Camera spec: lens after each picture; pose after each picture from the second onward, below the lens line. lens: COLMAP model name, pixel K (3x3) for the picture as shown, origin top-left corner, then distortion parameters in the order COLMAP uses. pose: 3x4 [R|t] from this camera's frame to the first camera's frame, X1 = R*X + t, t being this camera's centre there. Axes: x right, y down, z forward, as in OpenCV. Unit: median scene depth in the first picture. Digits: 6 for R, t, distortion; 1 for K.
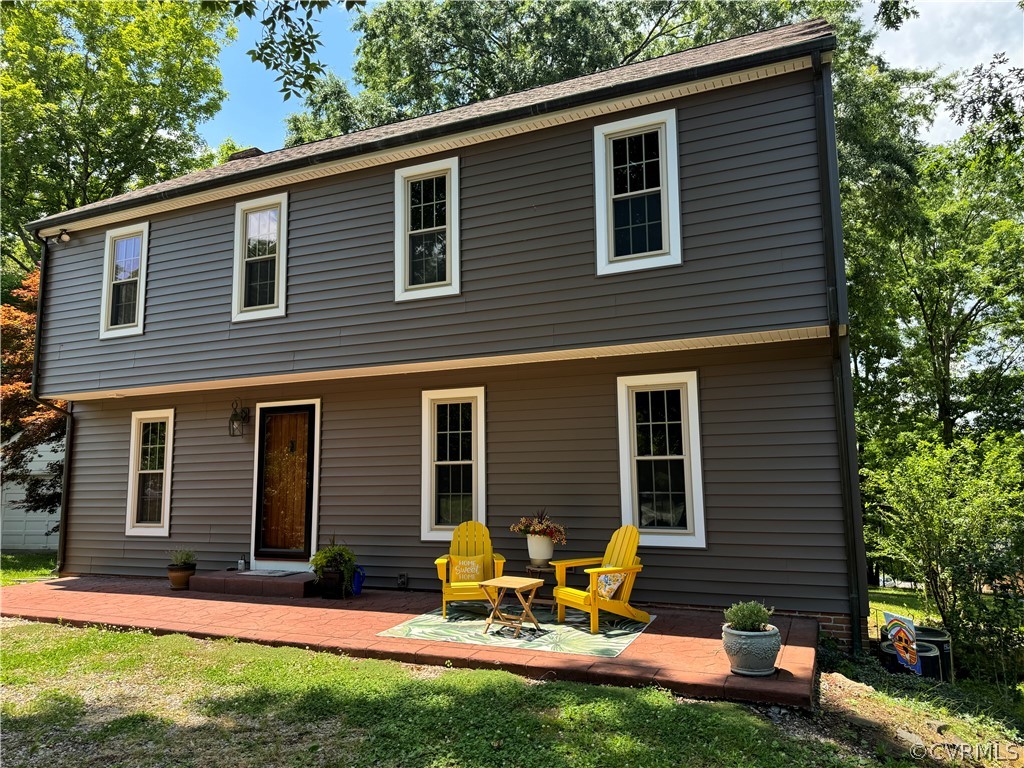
lens RADIAL K [[718.4, 0, 508.5], [0, 718.4, 379.0], [0, 0, 1]] dist [0.063816, -0.078975]
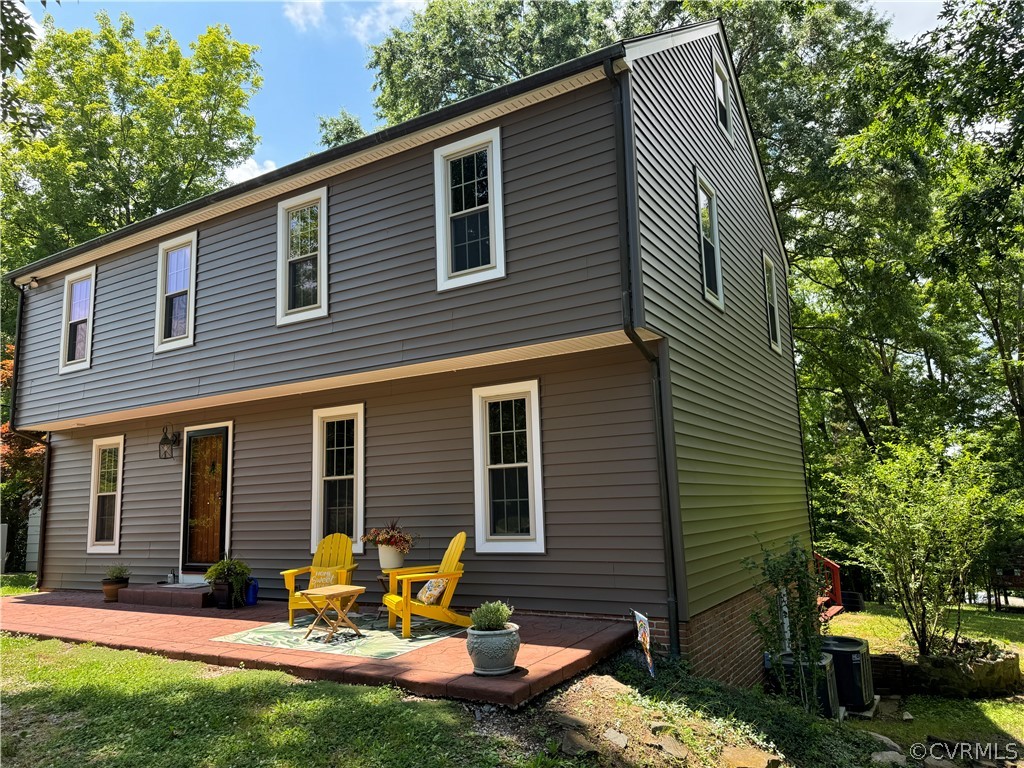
lens RADIAL K [[718.4, 0, 509.7], [0, 718.4, 378.7], [0, 0, 1]] dist [0.063816, -0.078975]
pose [[0.991419, -0.043774, -0.123177, 0.316157], [0.040702, 0.998797, -0.027353, 0.012565], [0.124226, 0.022105, 0.992008, -0.011399]]
